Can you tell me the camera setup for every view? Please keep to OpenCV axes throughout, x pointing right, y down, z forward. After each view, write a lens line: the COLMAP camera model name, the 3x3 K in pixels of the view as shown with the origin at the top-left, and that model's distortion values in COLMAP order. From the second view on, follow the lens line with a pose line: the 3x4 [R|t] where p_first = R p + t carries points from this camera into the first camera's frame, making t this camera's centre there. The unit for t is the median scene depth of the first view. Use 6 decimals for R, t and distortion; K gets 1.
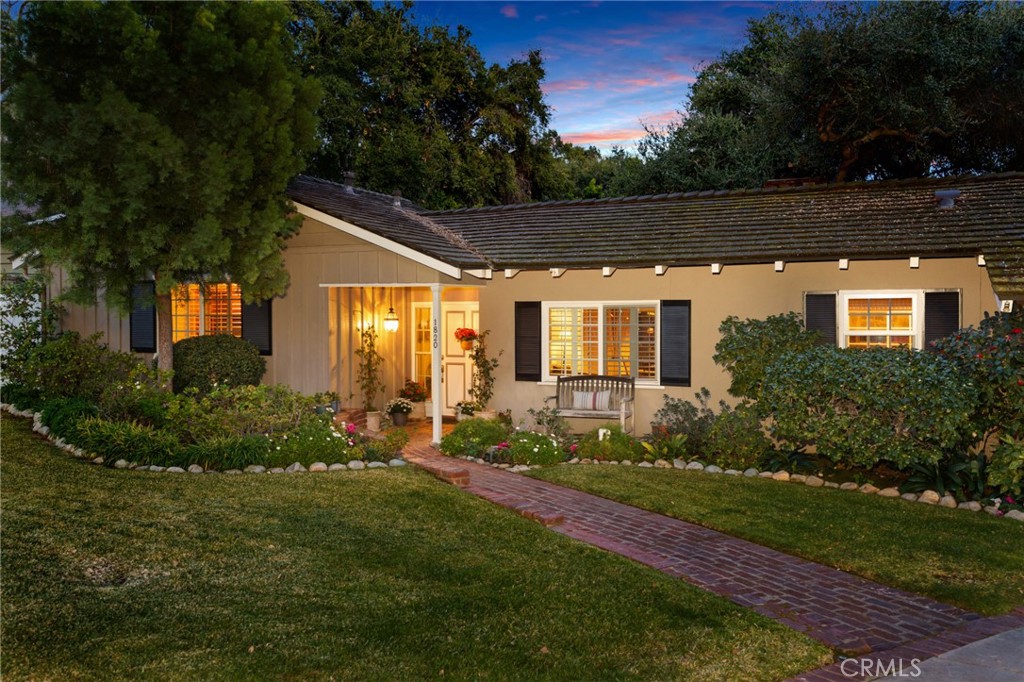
lens RADIAL K [[852.2, 0, 512.0], [0, 852.2, 341.0], [0, 0, 1]] dist [0.001500, 0.001979]
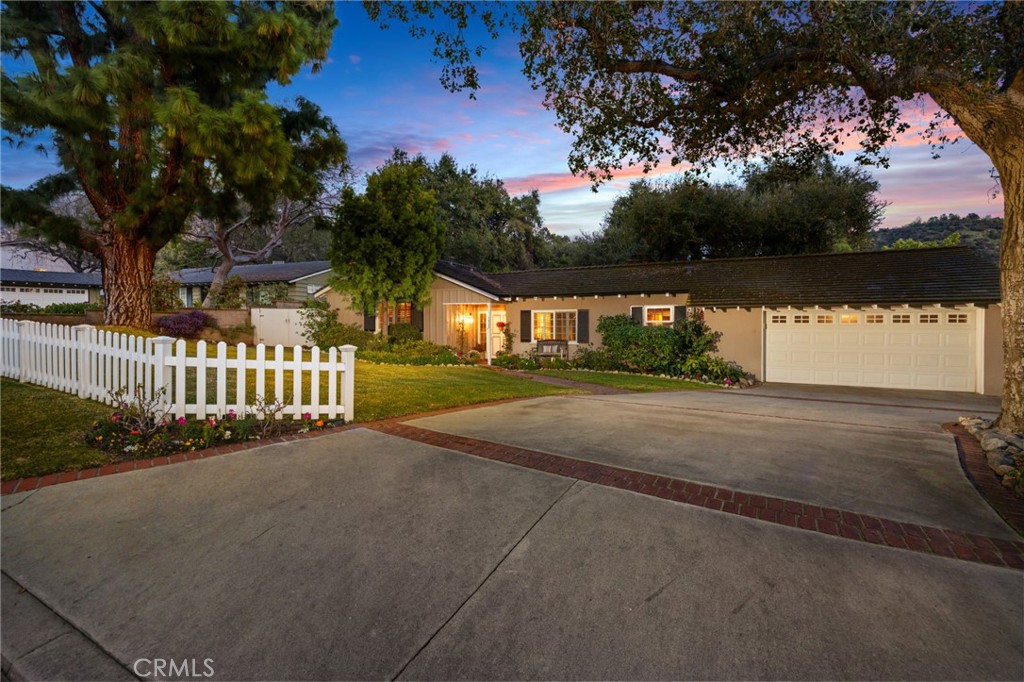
lens RADIAL K [[481.6, 0, 512.0], [0, 481.6, 341.0], [0, 0, 1]] dist [-0.000277, -0.000010]
pose [[0.999583, 0.003578, -0.028643, 0.018638], [-0.003531, 0.999992, 0.001673, 0.039963], [0.028649, -0.001571, 0.999588, -0.400038]]
